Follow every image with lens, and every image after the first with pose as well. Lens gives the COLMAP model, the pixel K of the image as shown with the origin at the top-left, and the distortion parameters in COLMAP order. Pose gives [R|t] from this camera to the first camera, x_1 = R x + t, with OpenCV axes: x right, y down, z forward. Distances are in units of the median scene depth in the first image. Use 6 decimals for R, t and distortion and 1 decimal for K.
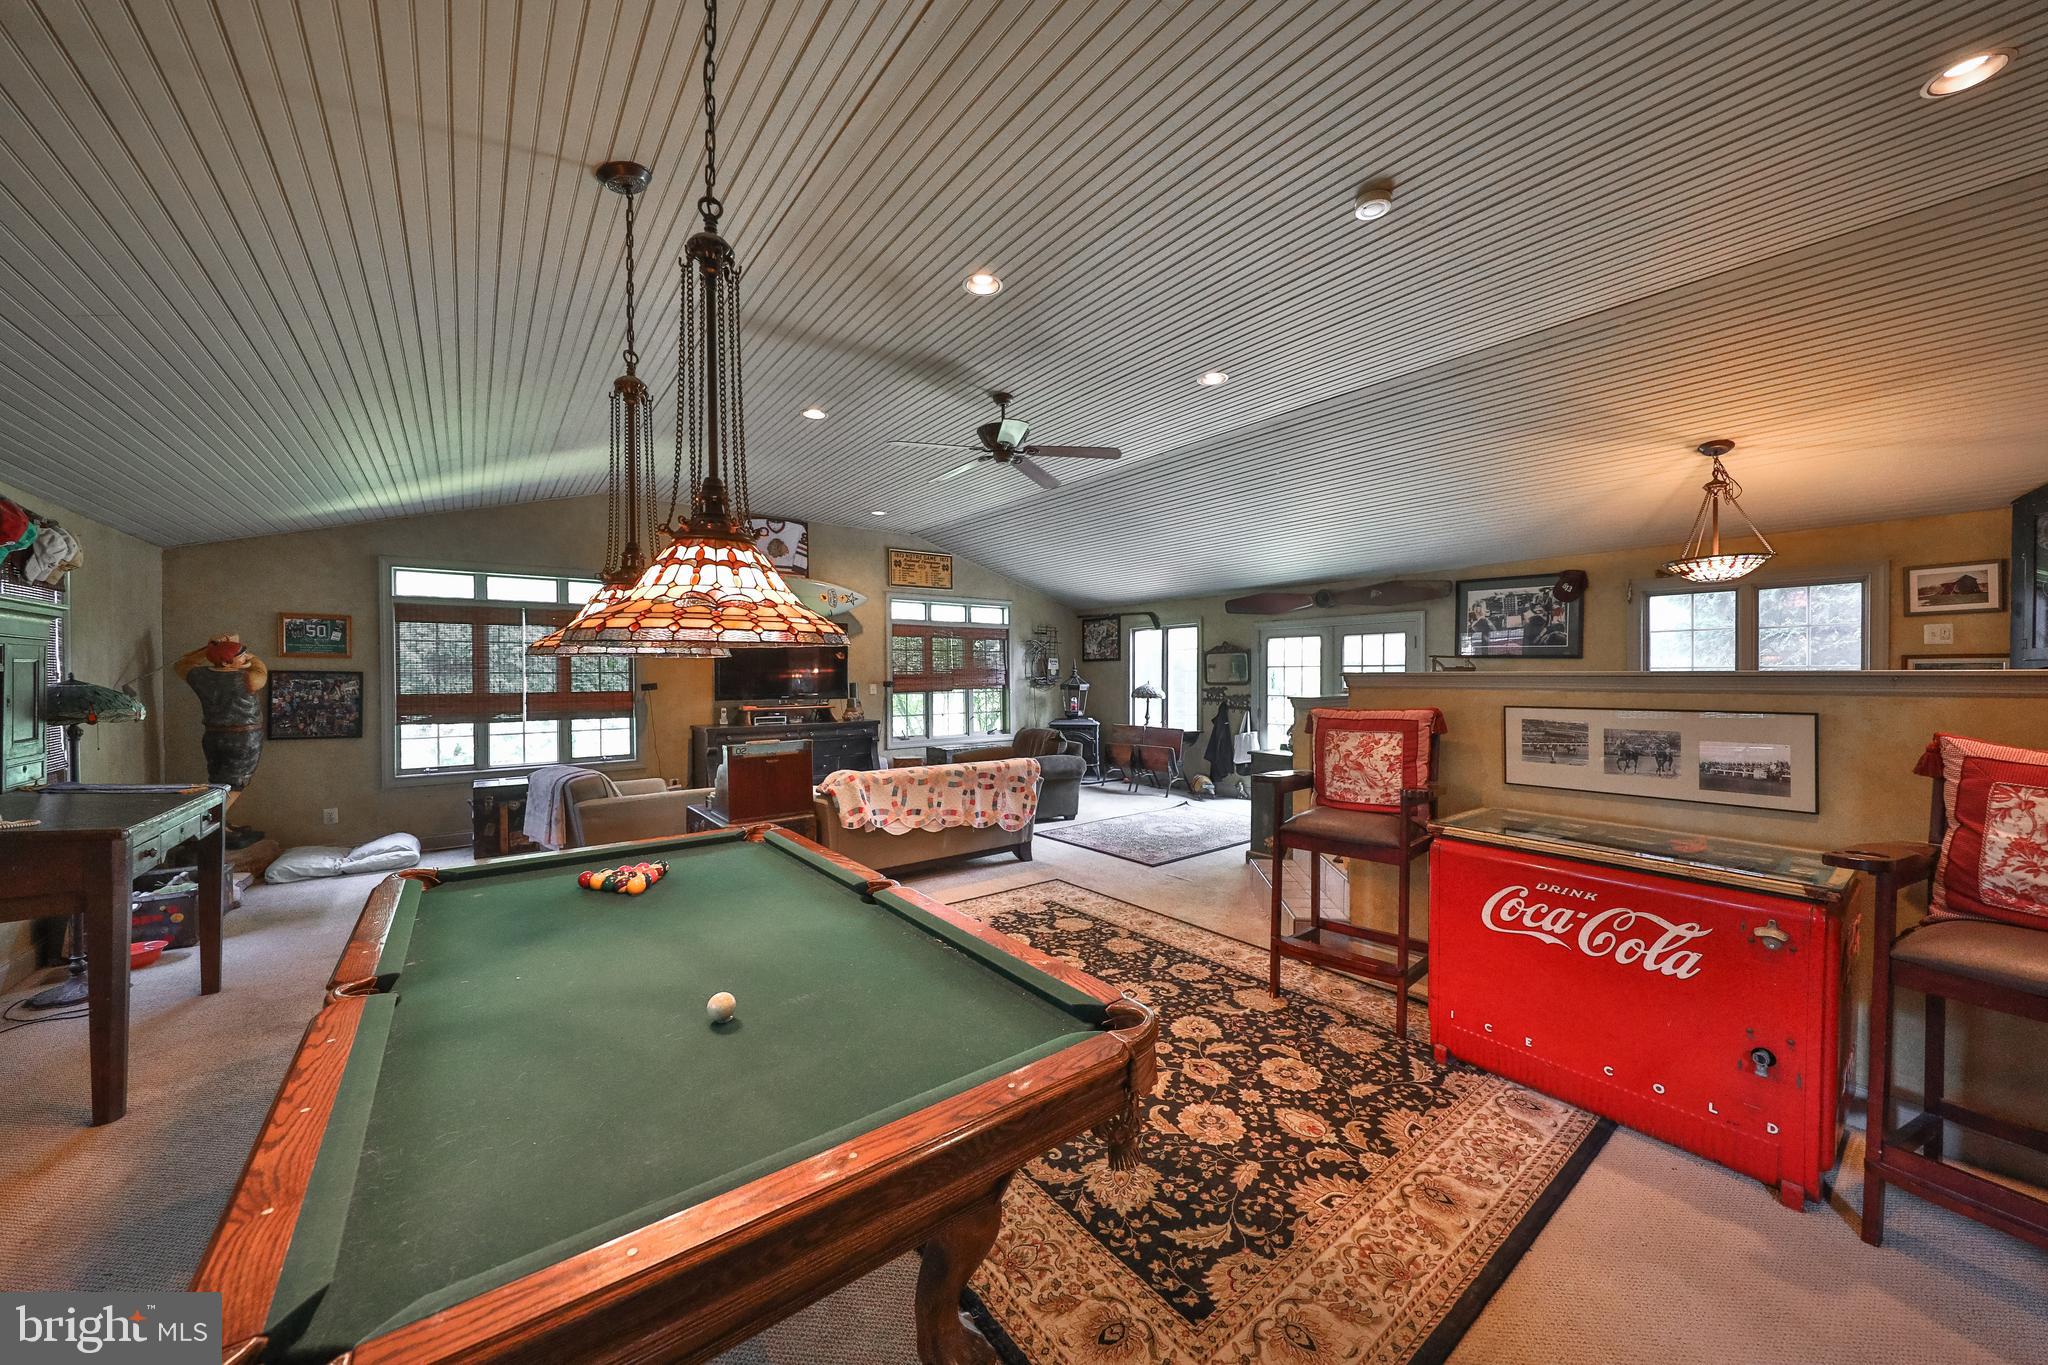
lens RADIAL K [[718.0, 0, 1026.2], [0, 718.0, 678.9], [0, 0, 1]] dist [-0.001133, -0.000101]
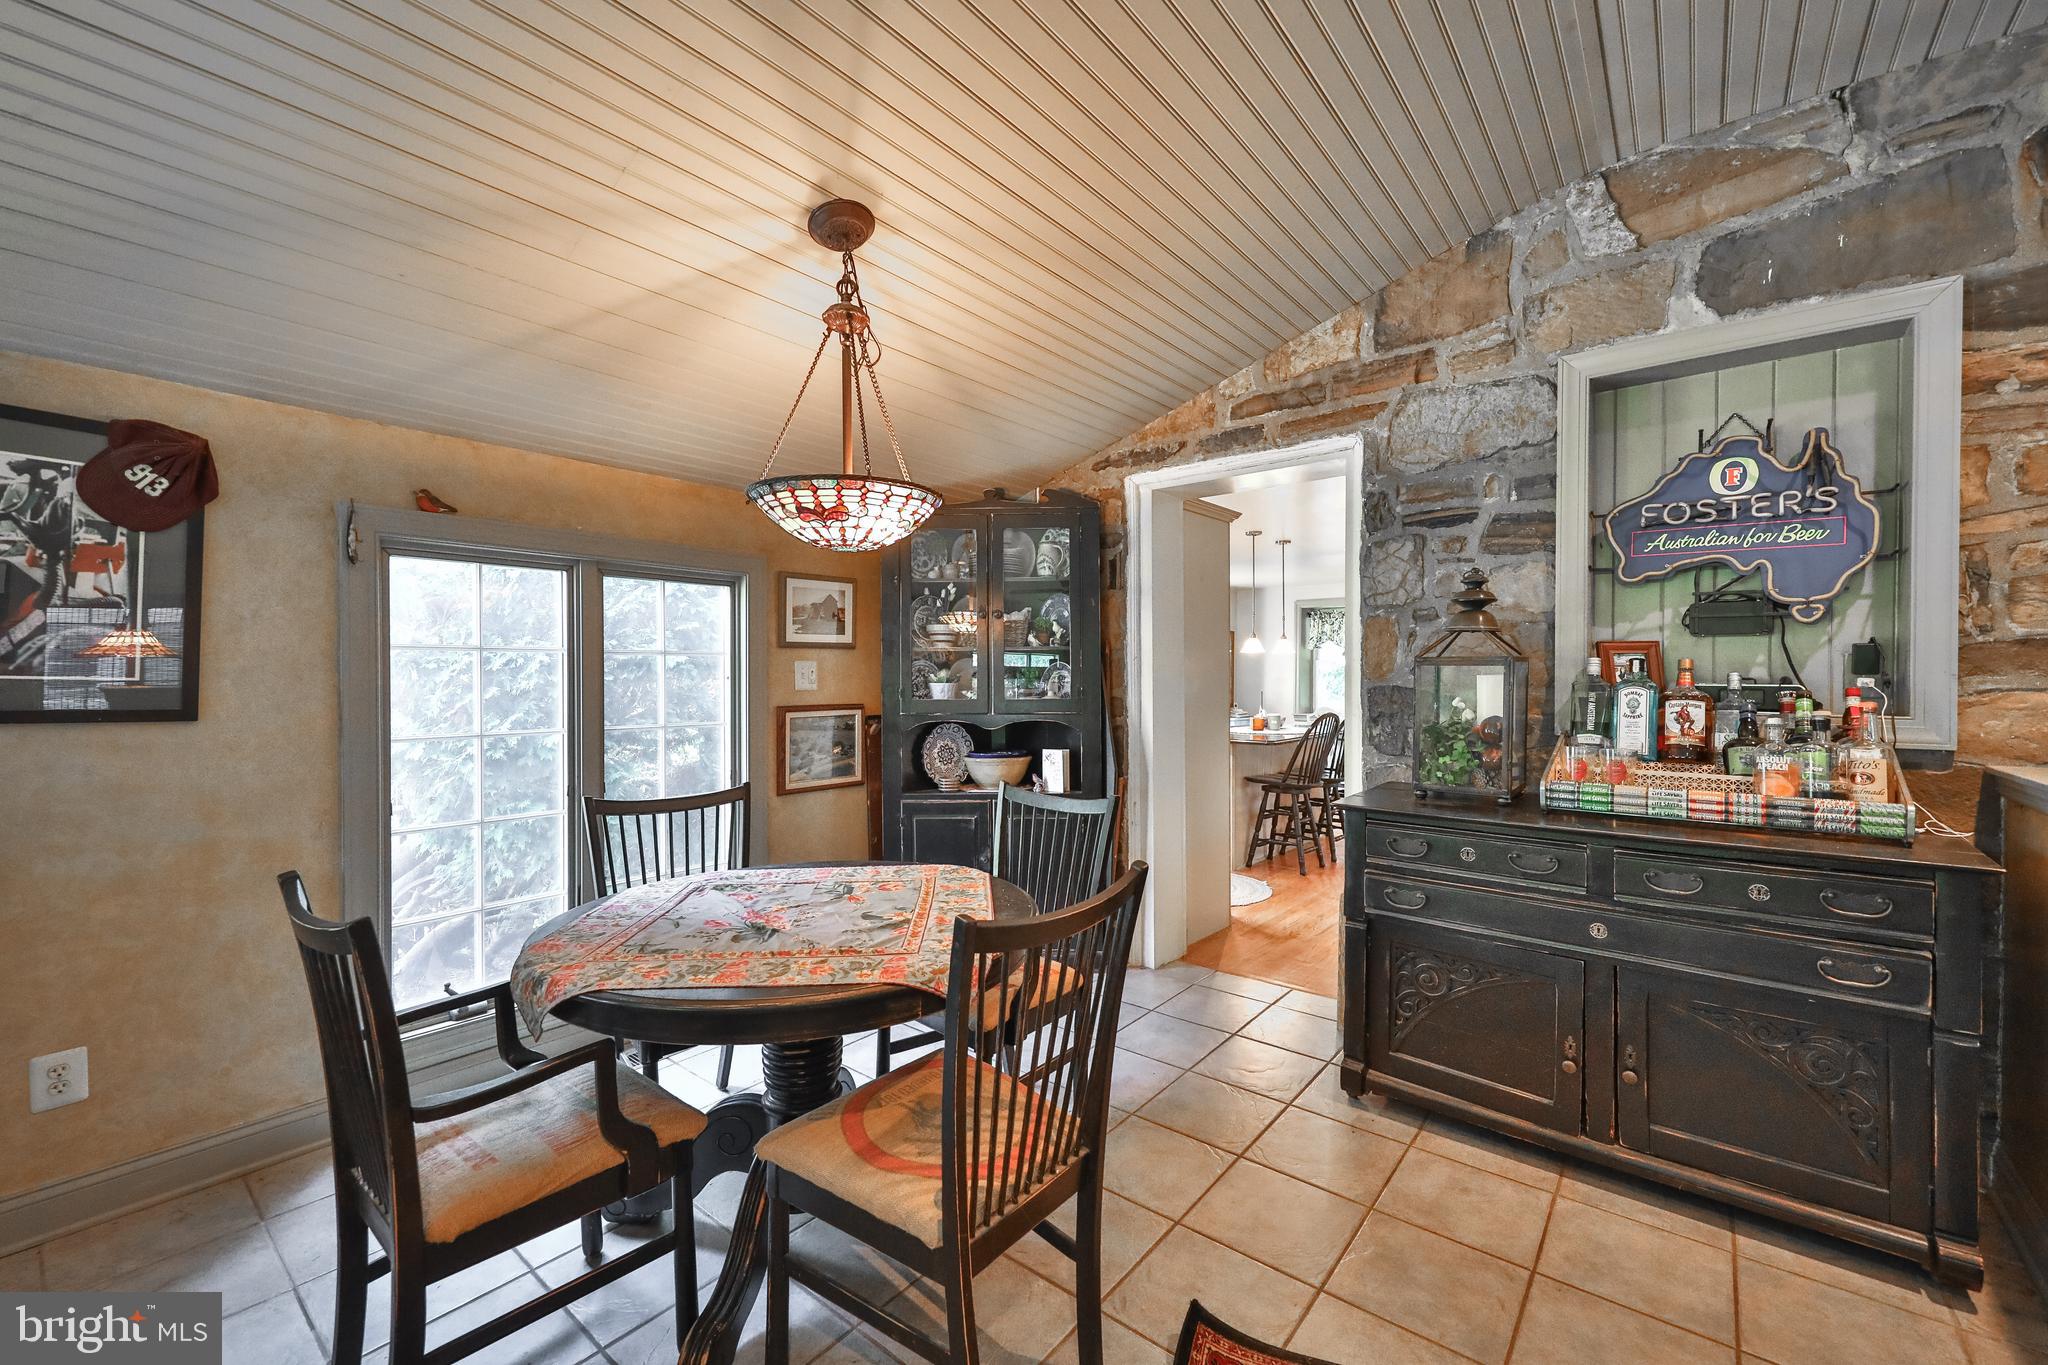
lens RADIAL K [[828.4, 0, 1024.0], [0, 828.4, 682.5], [0, 0, 1]] dist [0.001885, 0.000144]
pose [[-0.225685, 0.001563, 0.974199, 0.777631], [0.007325, 0.999973, 0.000092, -0.093855], [-0.974173, 0.007157, -0.225690, 1.675578]]
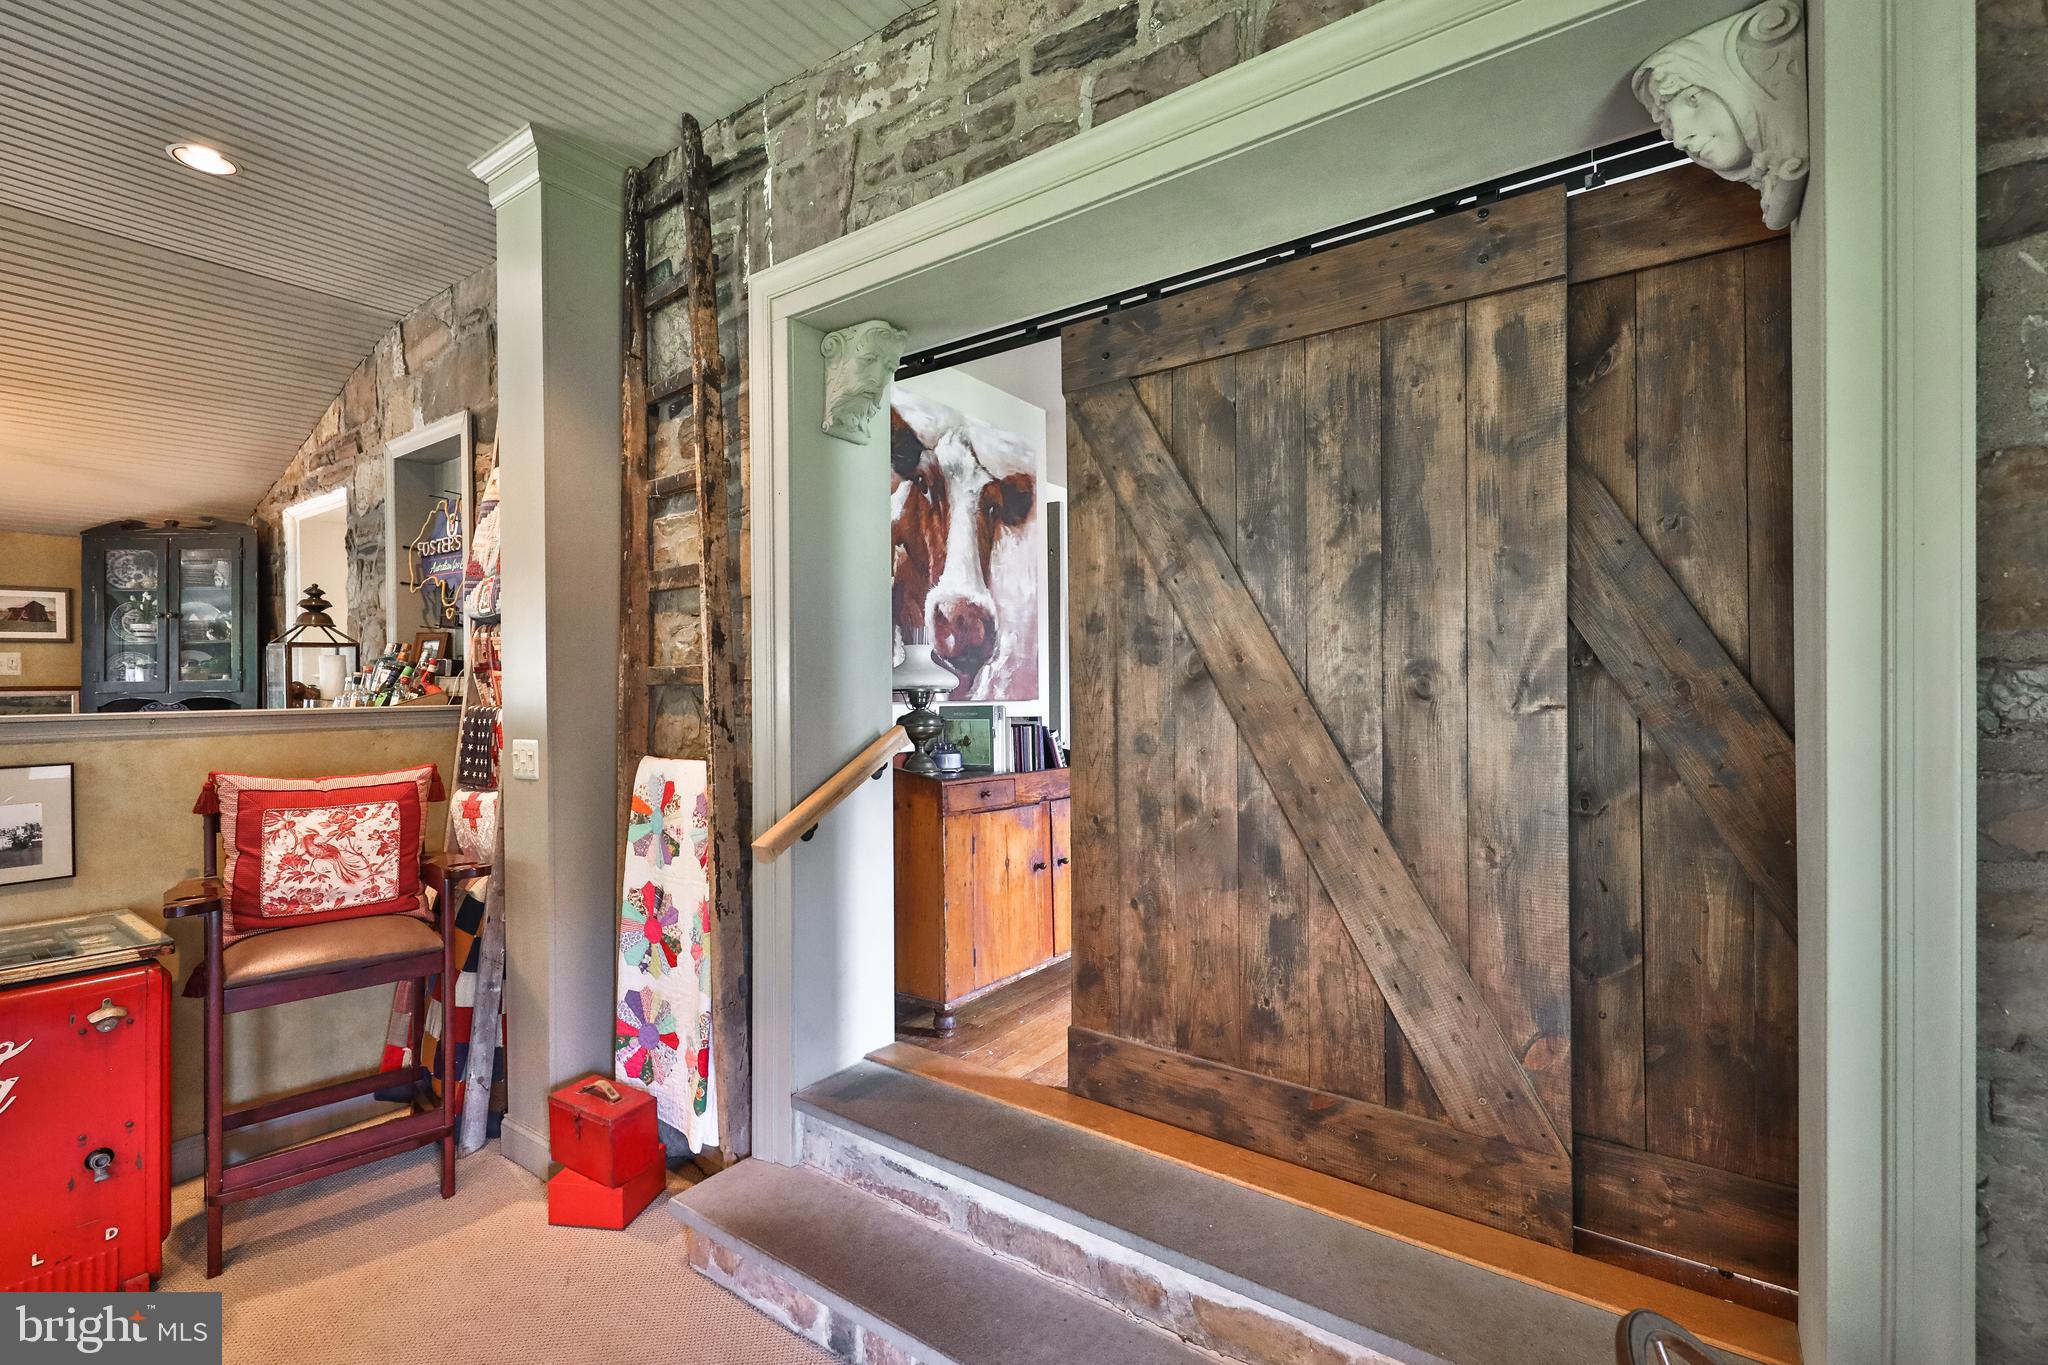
lens RADIAL K [[931.4, 0, 1032.2], [0, 931.4, 678.4], [0, 0, 1]] dist [0.017586, -0.007186]
pose [[-0.280423, 0.008626, 0.959838, -0.347420], [0.017930, 0.999832, -0.003747, -0.030602], [-0.959709, 0.016159, -0.280531, 0.187590]]
